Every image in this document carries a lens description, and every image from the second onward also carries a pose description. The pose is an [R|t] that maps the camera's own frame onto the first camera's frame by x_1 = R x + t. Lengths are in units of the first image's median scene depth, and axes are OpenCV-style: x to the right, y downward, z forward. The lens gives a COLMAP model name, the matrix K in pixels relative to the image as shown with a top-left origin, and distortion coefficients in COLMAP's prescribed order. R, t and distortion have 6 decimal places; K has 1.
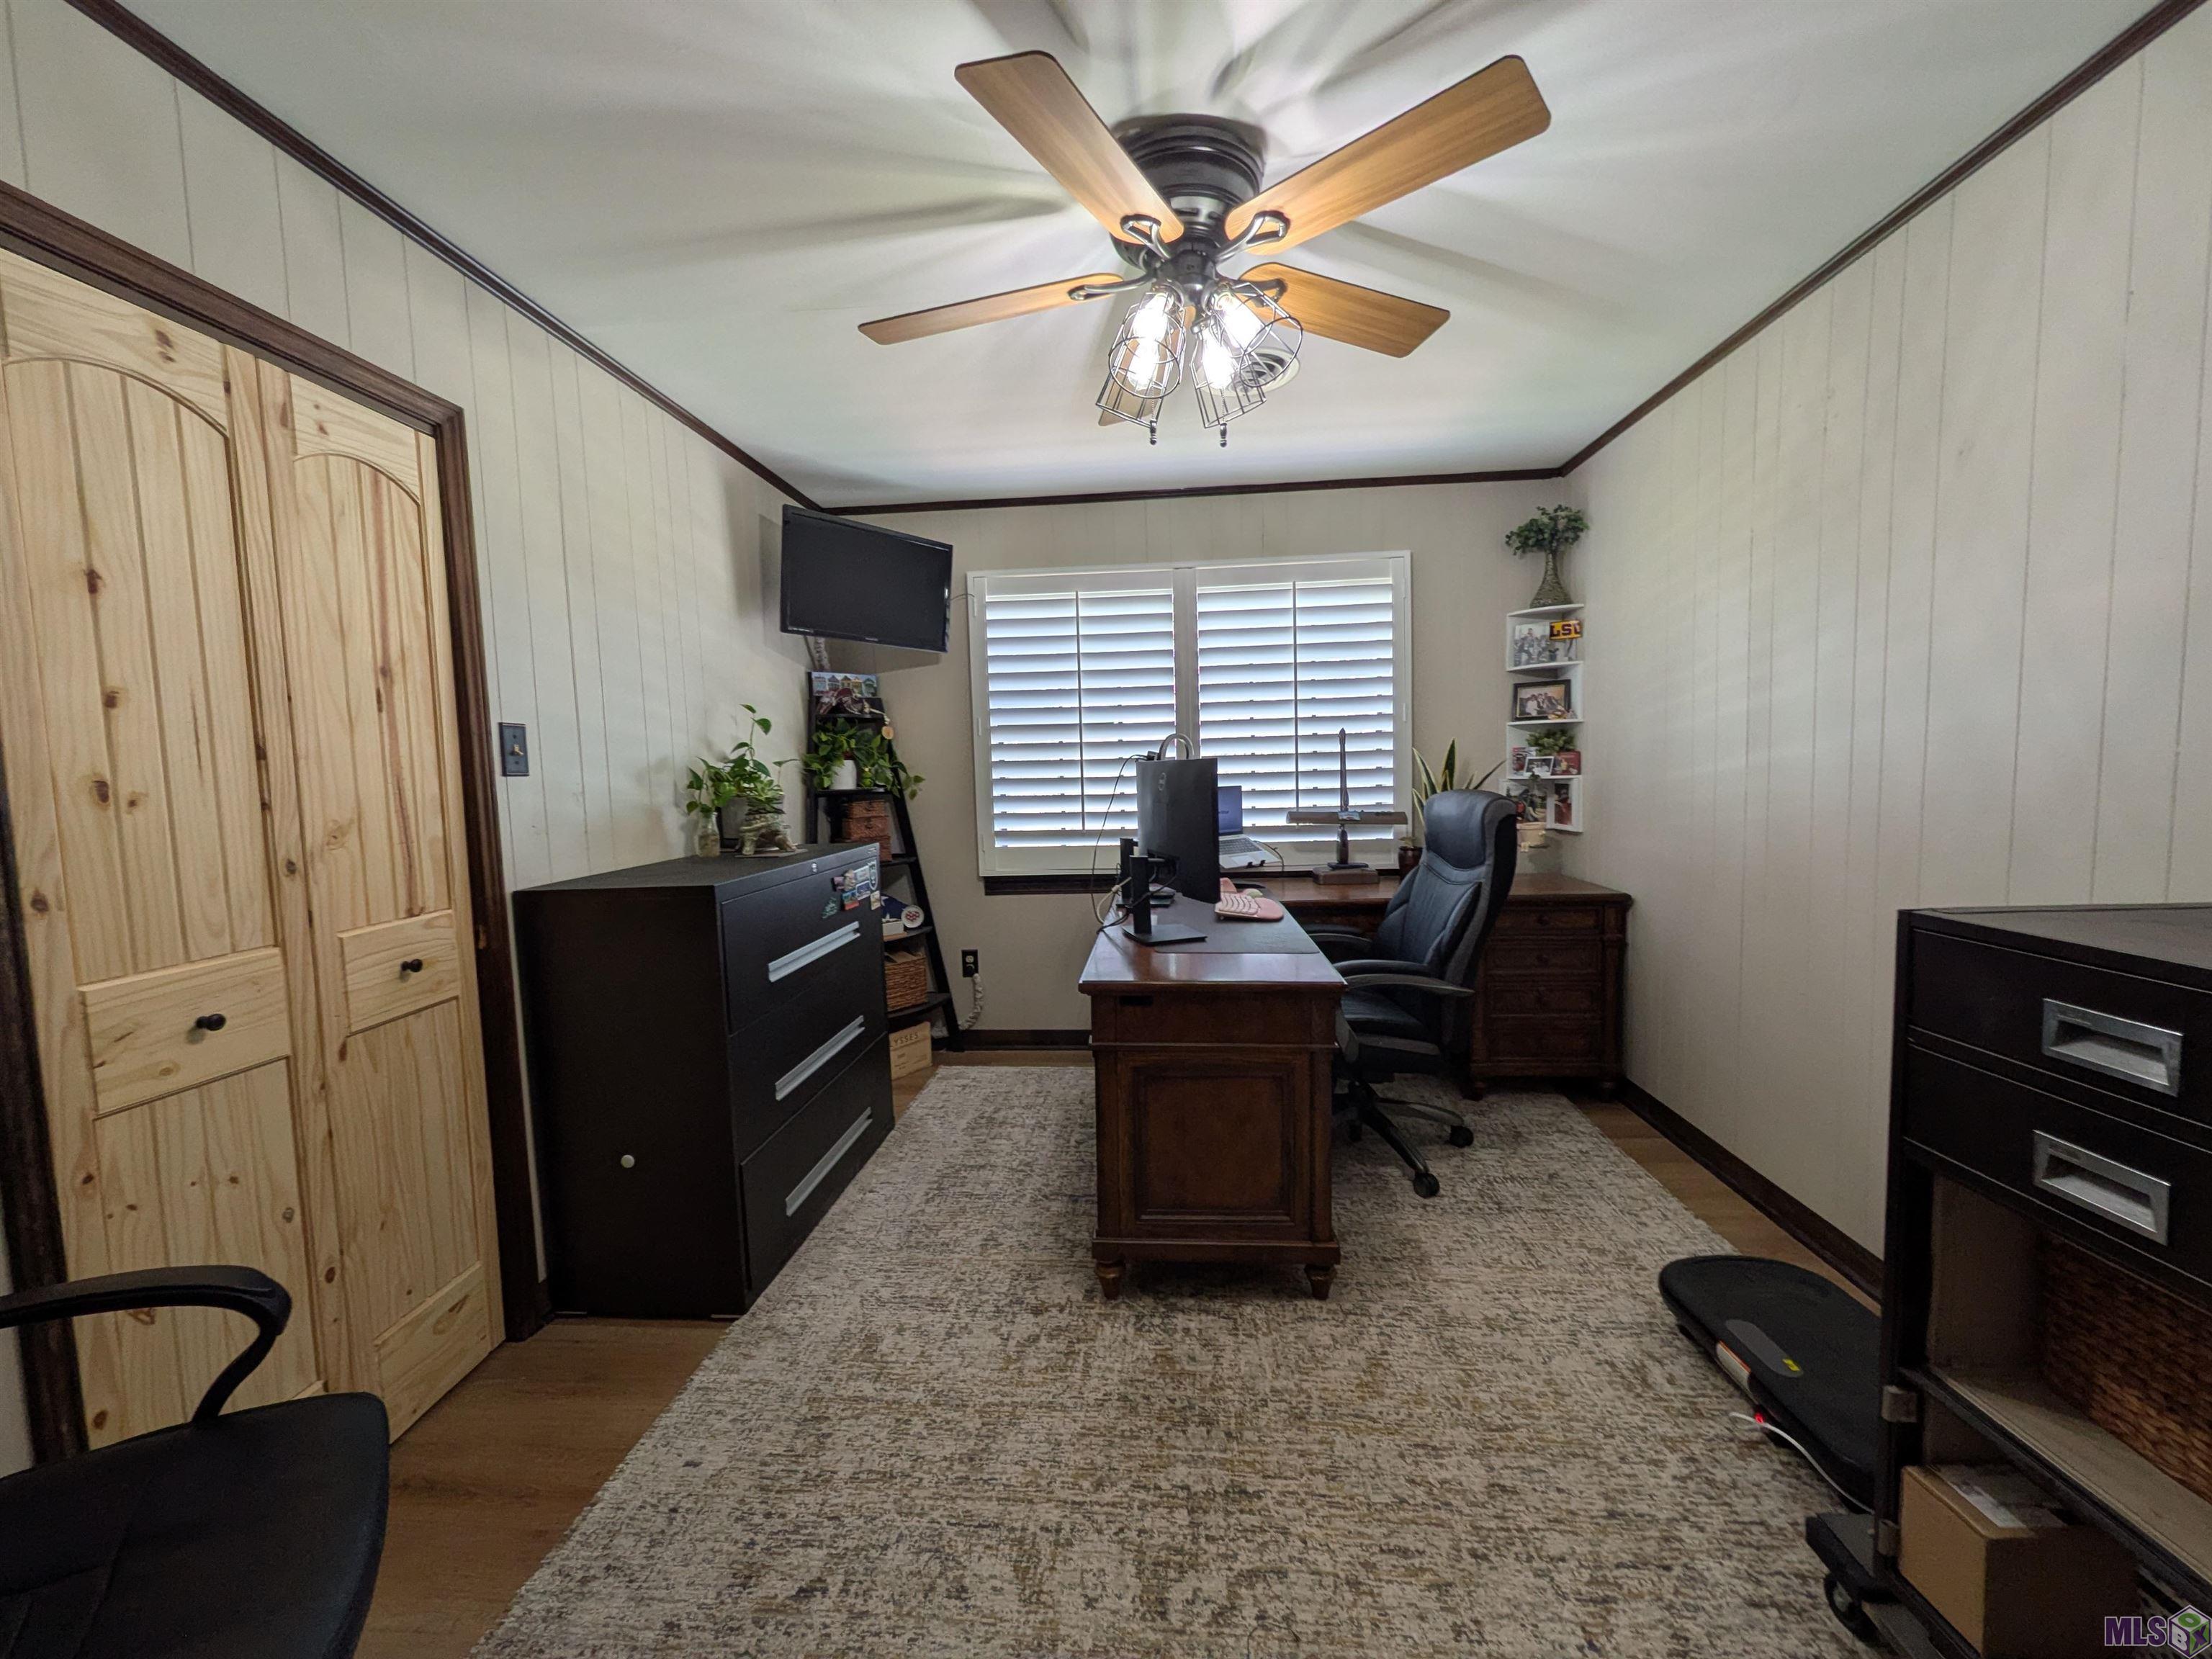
lens RADIAL K [[887.8, 0, 1108.8], [0, 887.8, 833.7], [0, 0, 1]] dist [-0.001394, 0.000616]
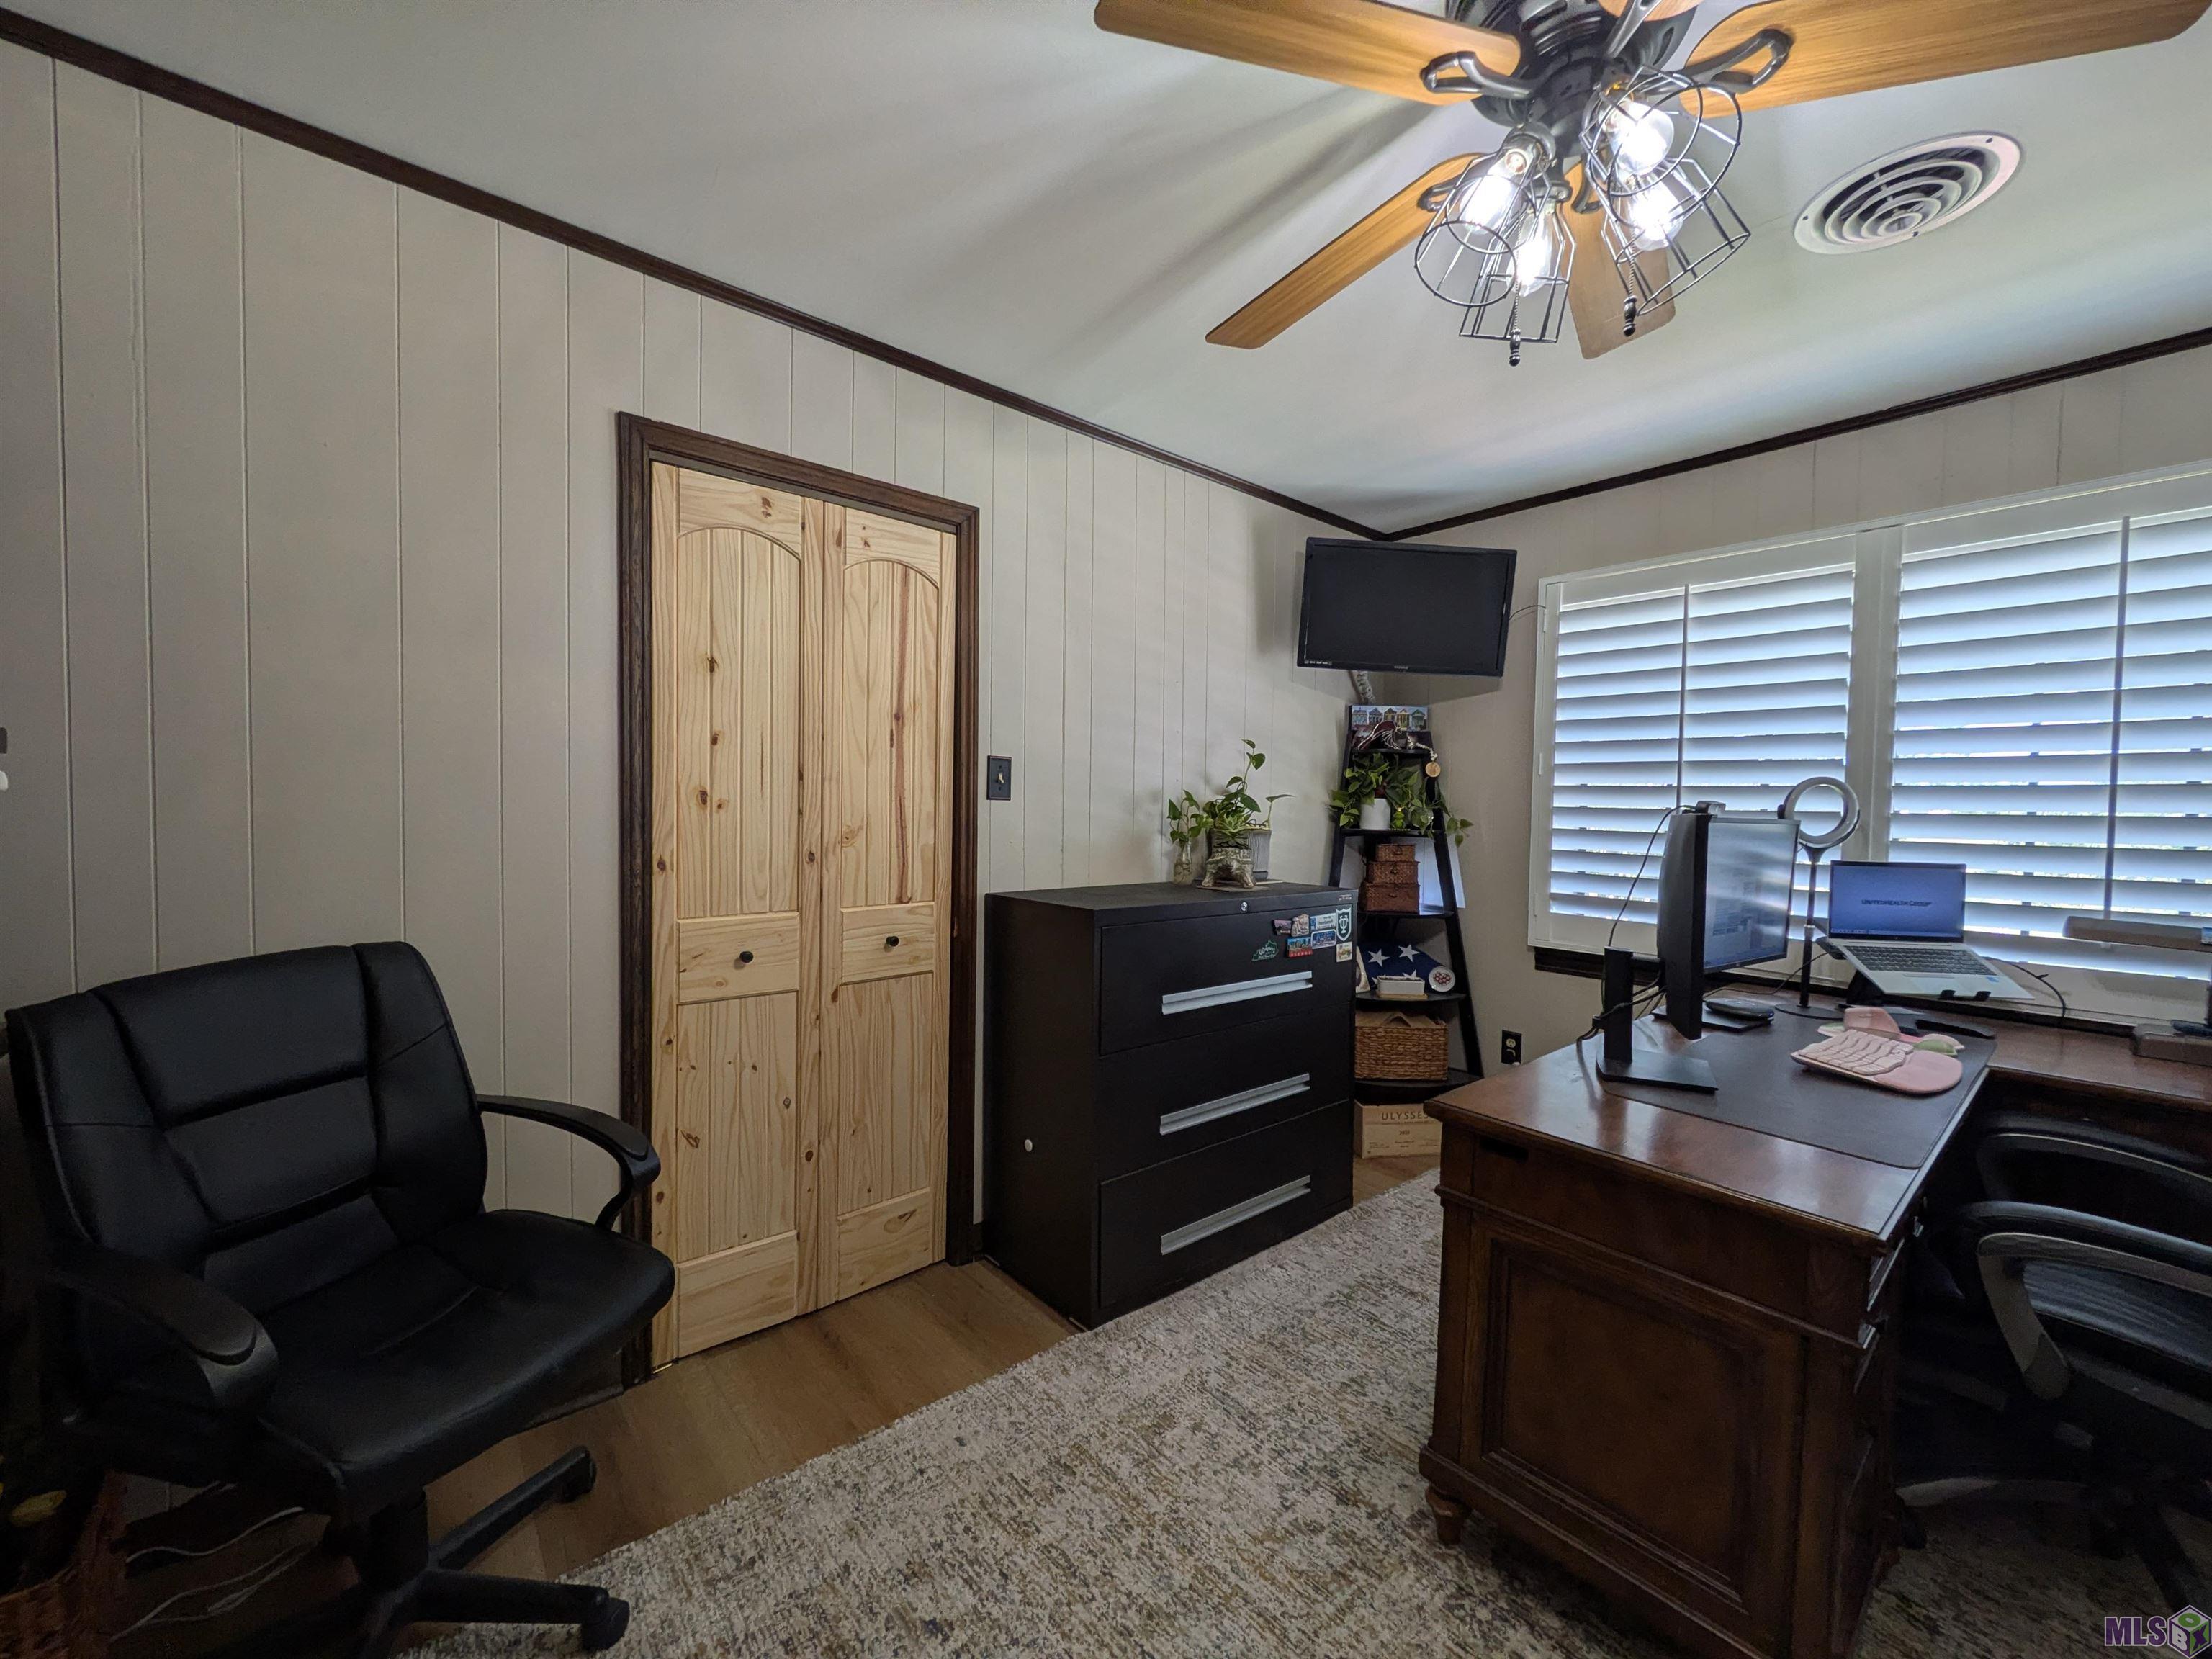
lens RADIAL K [[887.8, 0, 1110.1], [0, 887.8, 832.1], [0, 0, 1]] dist [-0.001394, 0.000616]
pose [[0.697015, 0.064060, -0.714190, 0.312731], [-0.094843, 0.995487, -0.003271, -0.031996], [0.710757, 0.070016, 0.699944, 0.266898]]
